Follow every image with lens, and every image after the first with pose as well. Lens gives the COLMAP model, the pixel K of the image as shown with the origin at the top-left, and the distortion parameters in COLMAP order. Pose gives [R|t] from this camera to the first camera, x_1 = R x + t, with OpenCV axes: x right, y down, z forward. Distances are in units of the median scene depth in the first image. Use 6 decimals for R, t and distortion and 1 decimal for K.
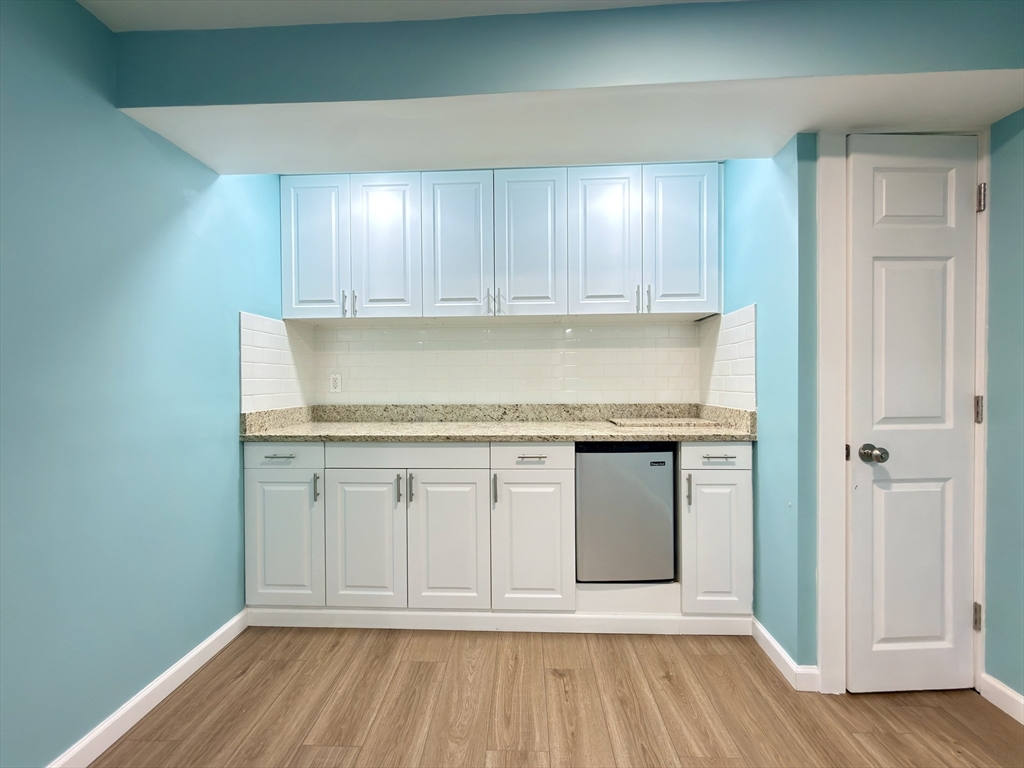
lens RADIAL K [[410.5, 0, 506.1], [0, 410.5, 382.7], [0, 0, 1]] dist [0.004436, -0.000704]
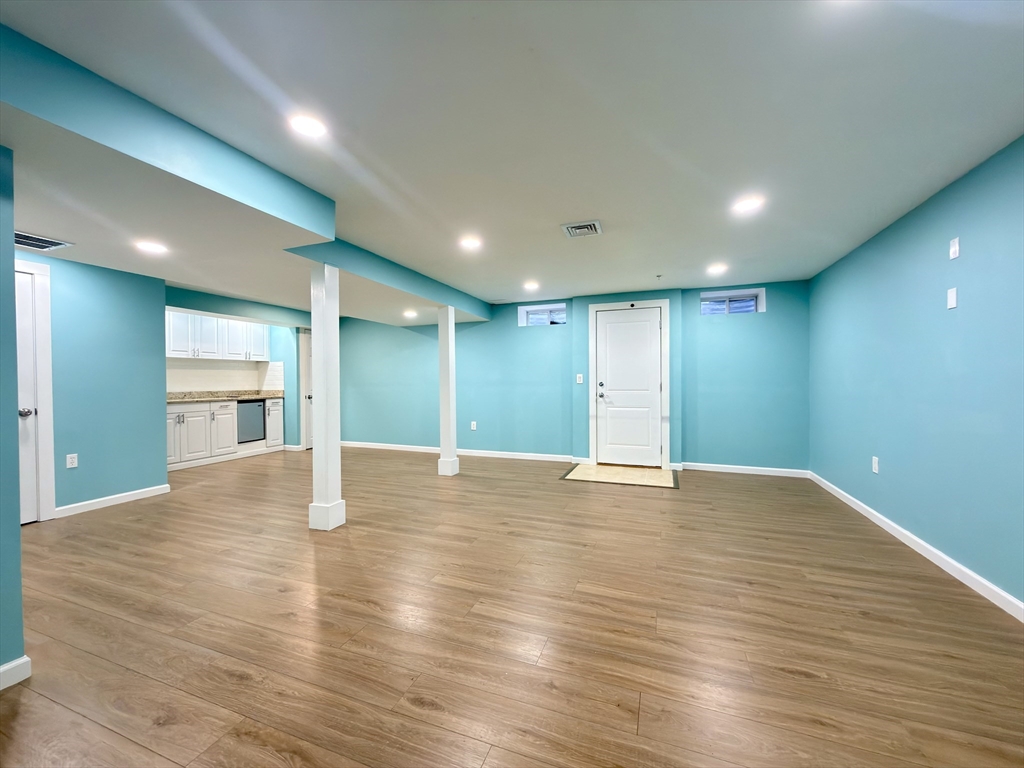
lens RADIAL K [[410.5, 0, 507.7], [0, 410.5, 384.2], [0, 0, 1]] dist [0.004436, -0.000704]
pose [[0.322747, -0.004904, 0.946473, -2.251843], [0.010695, 0.999942, 0.001534, 0.030585], [-0.946425, 0.009628, 0.322780, -2.120817]]
